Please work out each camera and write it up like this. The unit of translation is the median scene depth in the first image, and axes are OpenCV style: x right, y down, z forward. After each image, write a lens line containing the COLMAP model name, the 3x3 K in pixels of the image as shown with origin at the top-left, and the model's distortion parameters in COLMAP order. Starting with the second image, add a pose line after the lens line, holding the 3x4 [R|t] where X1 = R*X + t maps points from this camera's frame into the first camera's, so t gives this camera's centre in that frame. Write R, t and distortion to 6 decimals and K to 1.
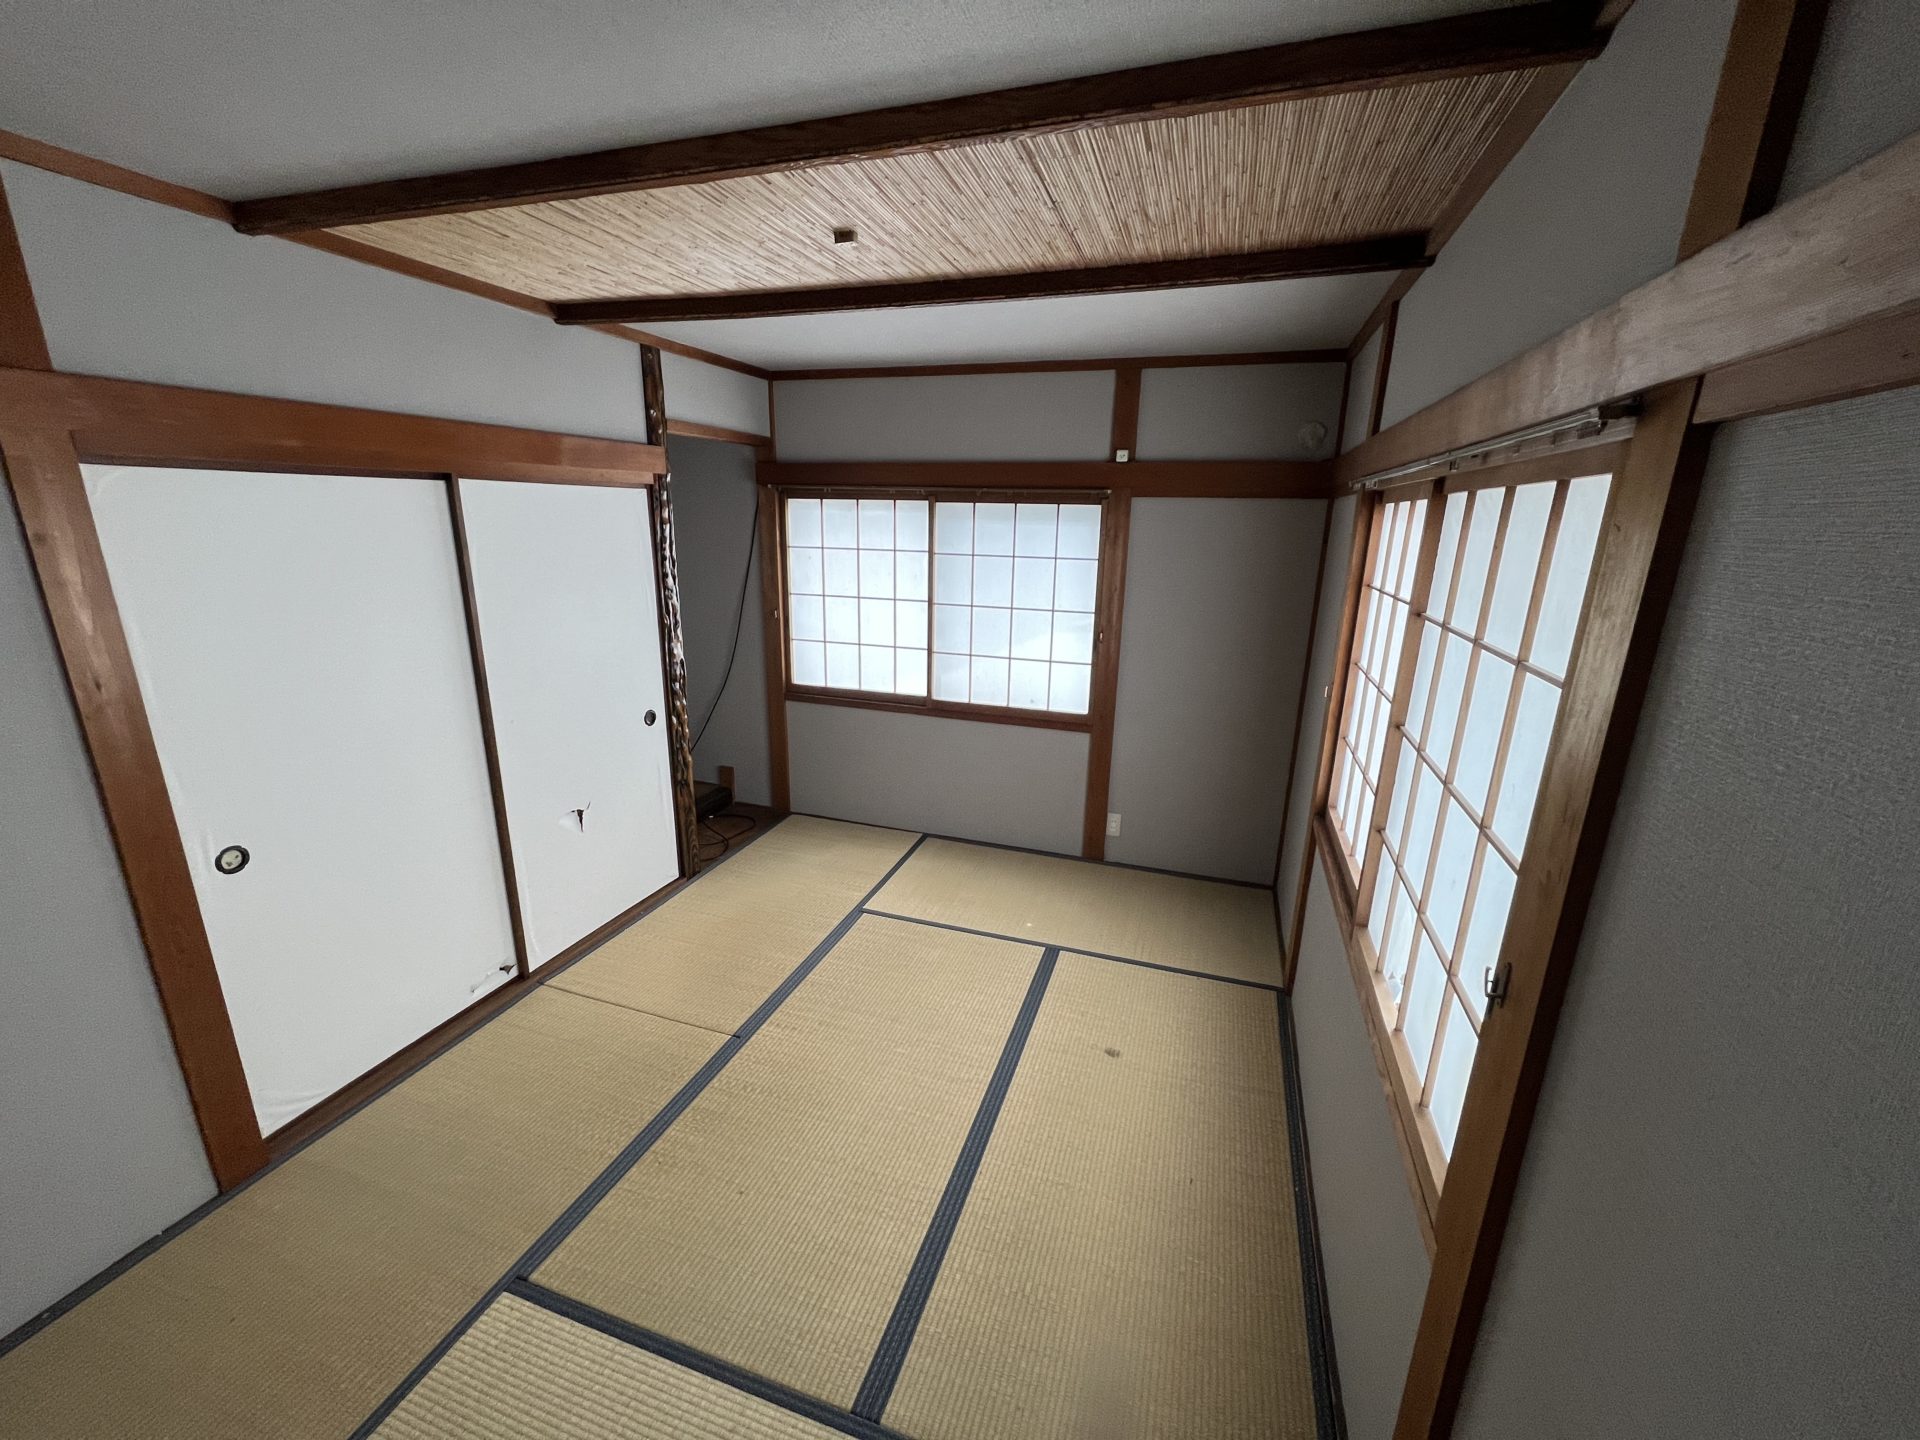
lens RADIAL K [[766.1, 0, 959.4], [0, 766.1, 725.2], [0, 0, 1]] dist [-0.006873, -0.000105]
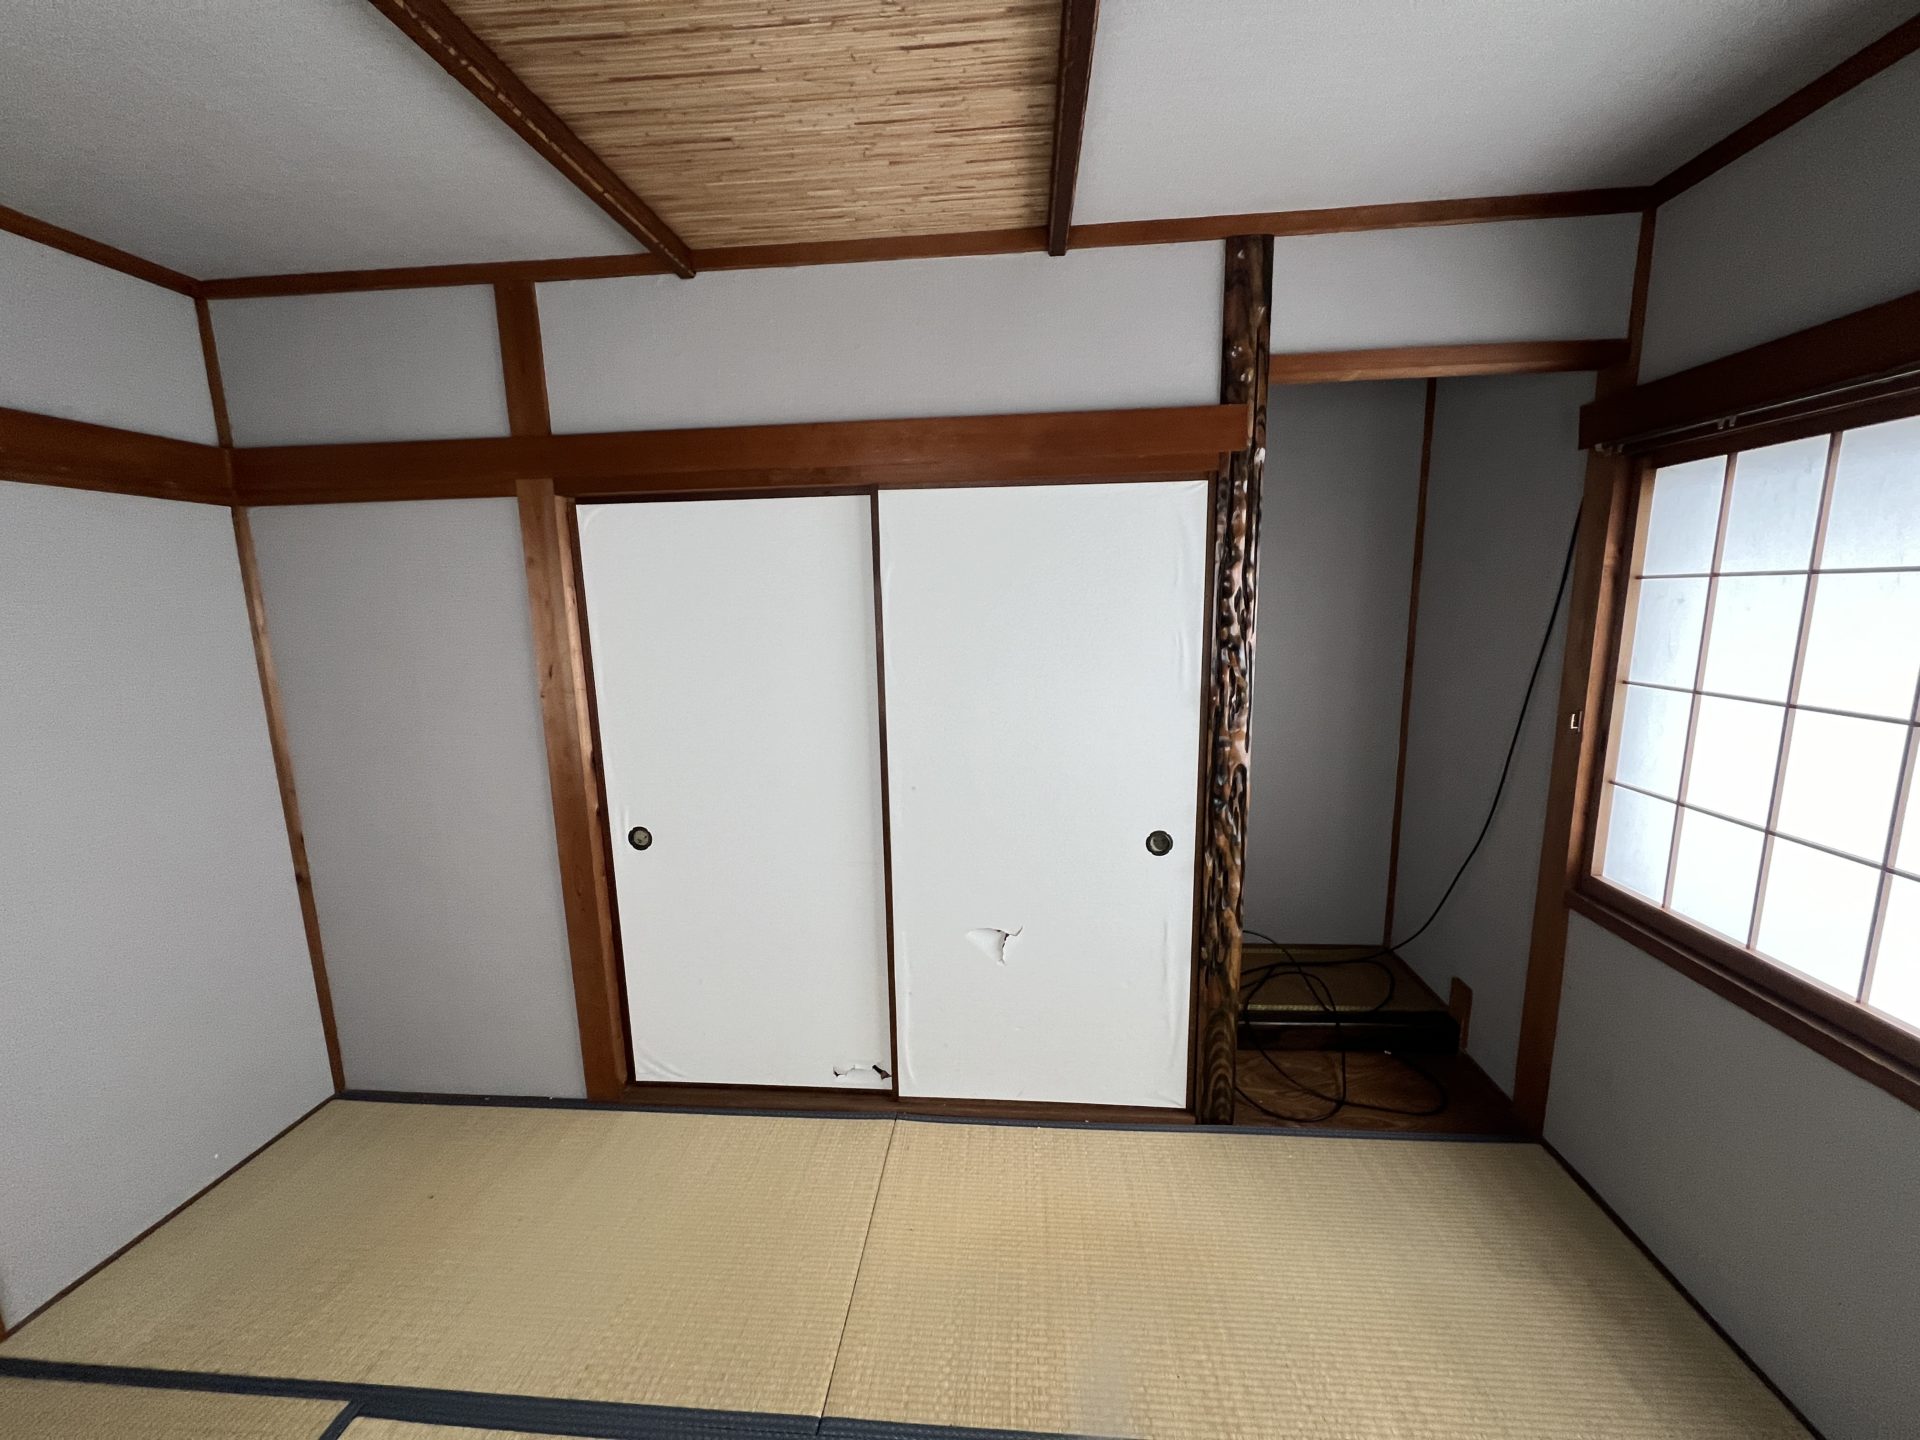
lens RADIAL K [[766.1, 0, 960.6], [0, 766.1, 723.5], [0, 0, 1]] dist [-0.006873, -0.000105]
pose [[0.233471, 0.139696, -0.962277, 0.141468], [-0.232149, 0.969016, 0.084350, -0.113526], [0.944245, 0.203698, 0.258667, 0.624911]]
